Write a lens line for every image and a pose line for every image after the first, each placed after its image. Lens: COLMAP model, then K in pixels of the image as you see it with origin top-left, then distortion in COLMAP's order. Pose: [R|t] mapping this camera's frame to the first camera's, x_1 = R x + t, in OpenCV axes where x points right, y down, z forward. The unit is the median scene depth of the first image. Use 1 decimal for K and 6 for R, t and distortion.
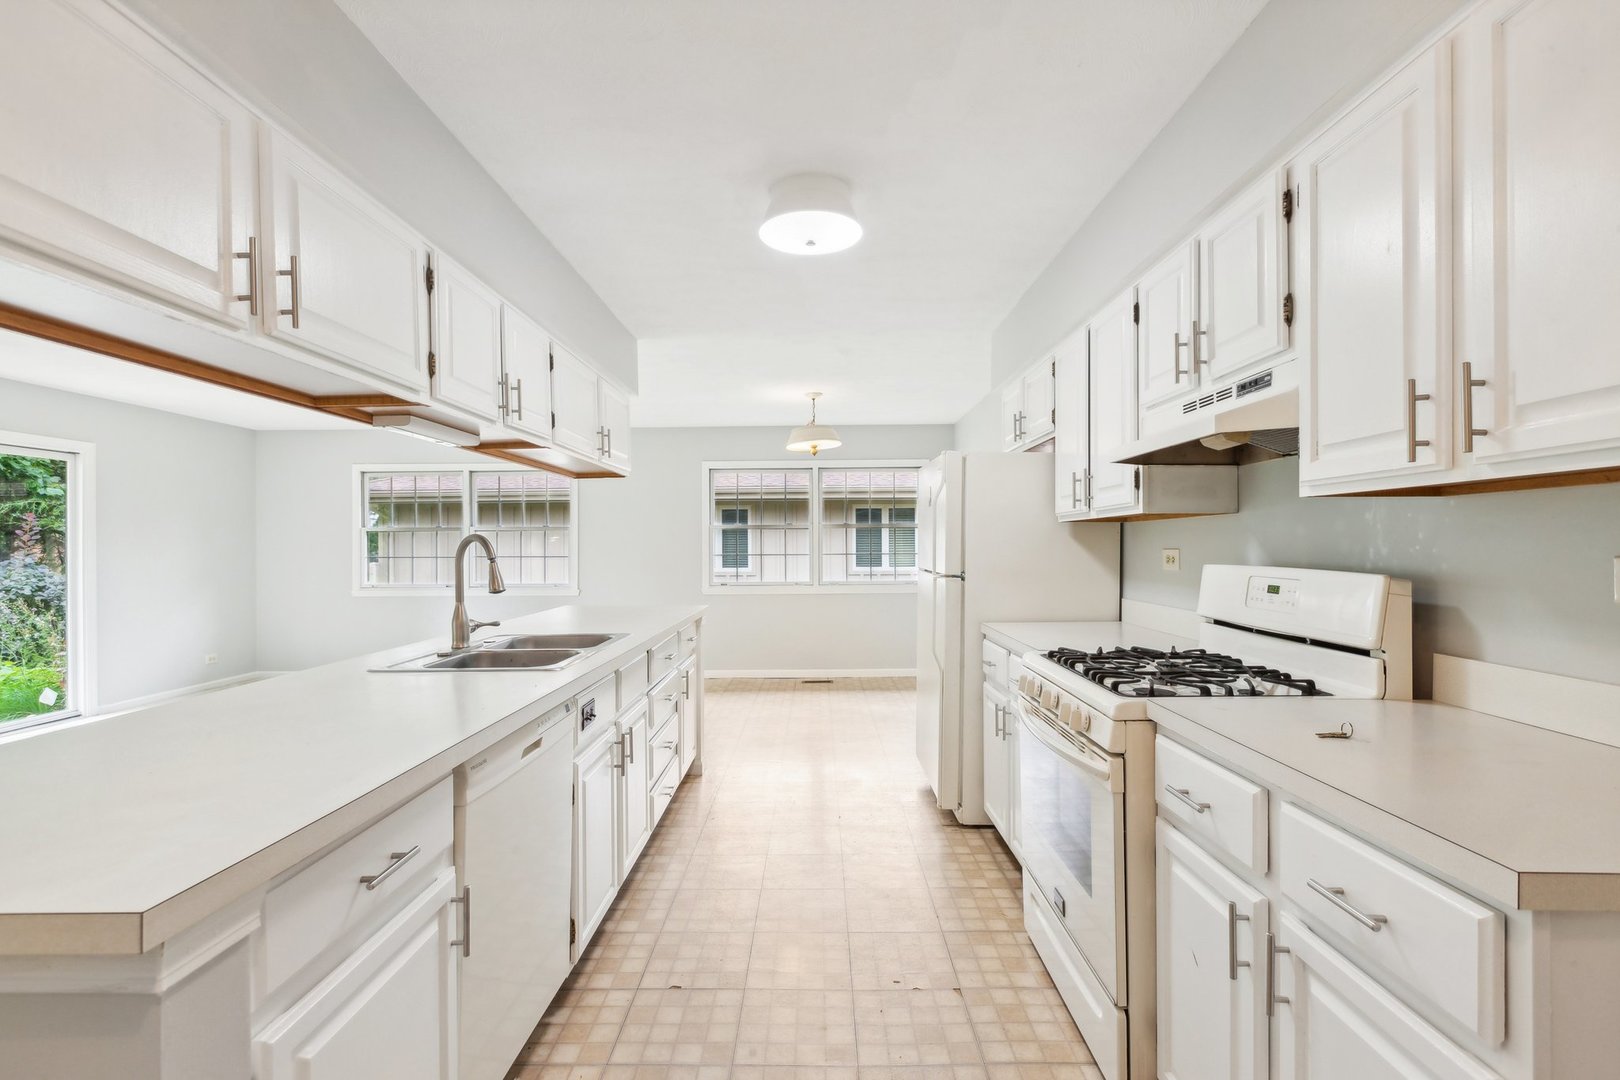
lens RADIAL K [[750.5, 0, 814.7], [0, 750.5, 544.9], [0, 0, 1]] dist [0.005868, 0.000965]
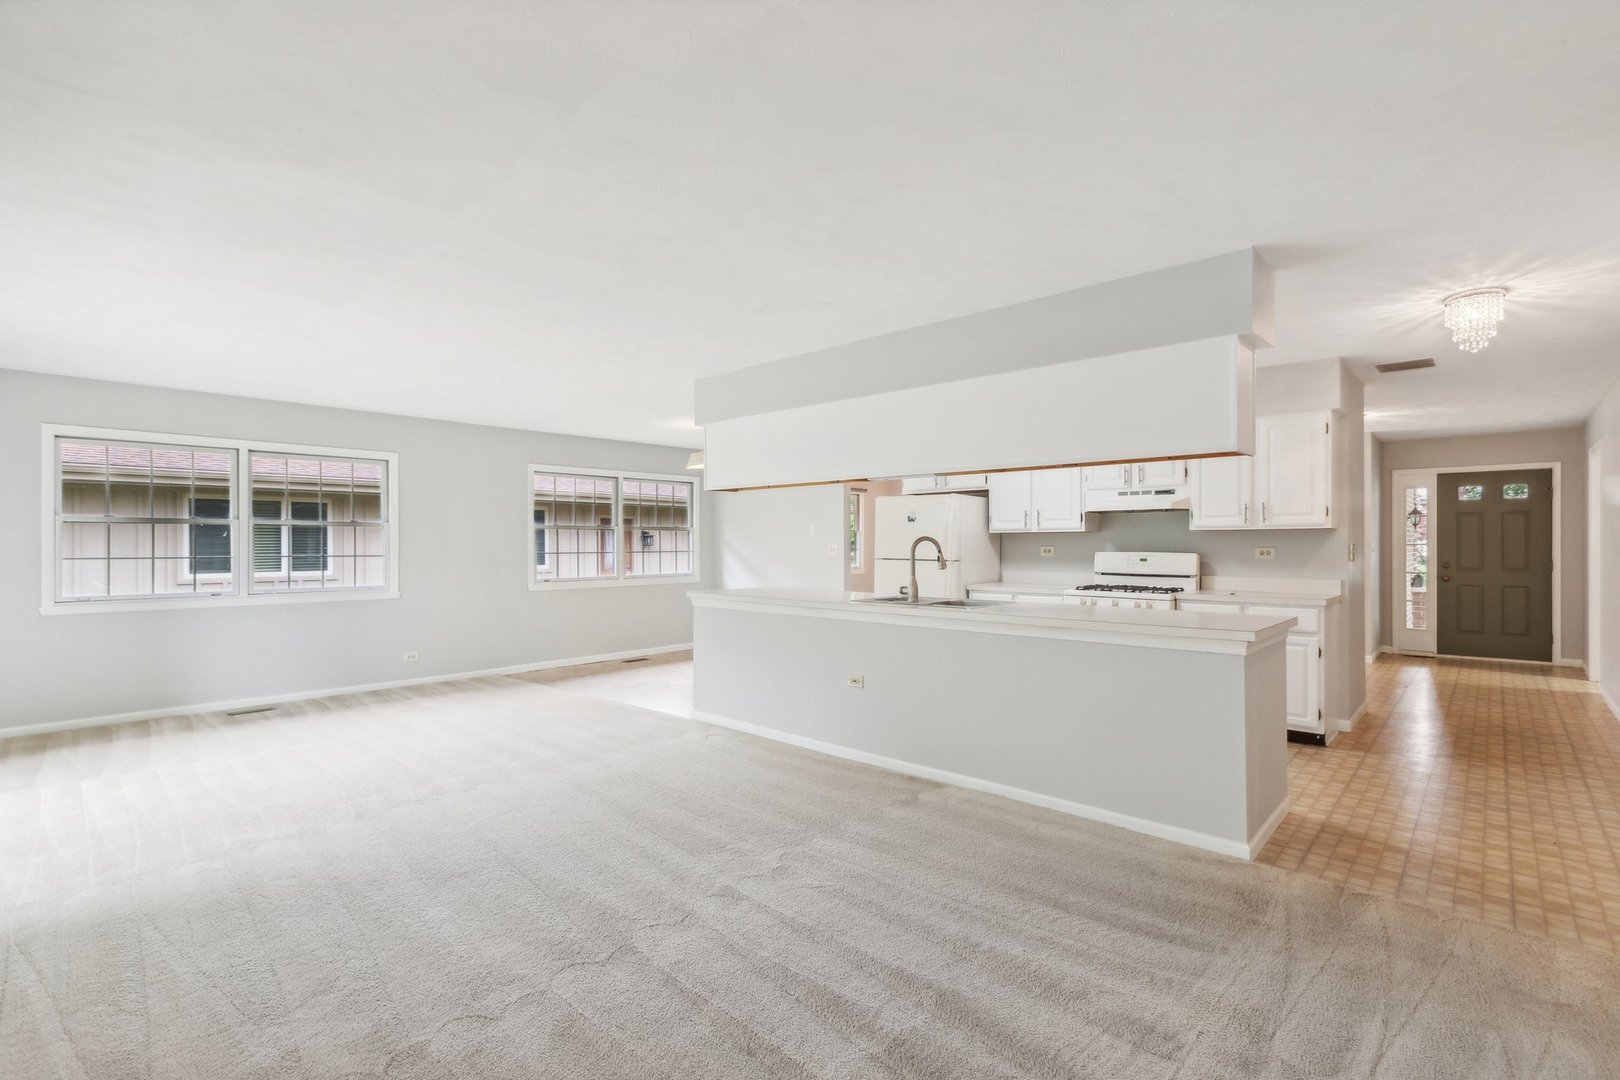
lens RADIAL K [[750.5, 0, 814.7], [0, 750.5, 544.9], [0, 0, 1]] dist [0.005868, 0.000965]
pose [[0.660026, 0.005594, 0.751222, -0.636425], [-0.003249, 0.999984, -0.004592, 0.005031], [-0.751235, 0.000590, 0.660034, 0.012126]]
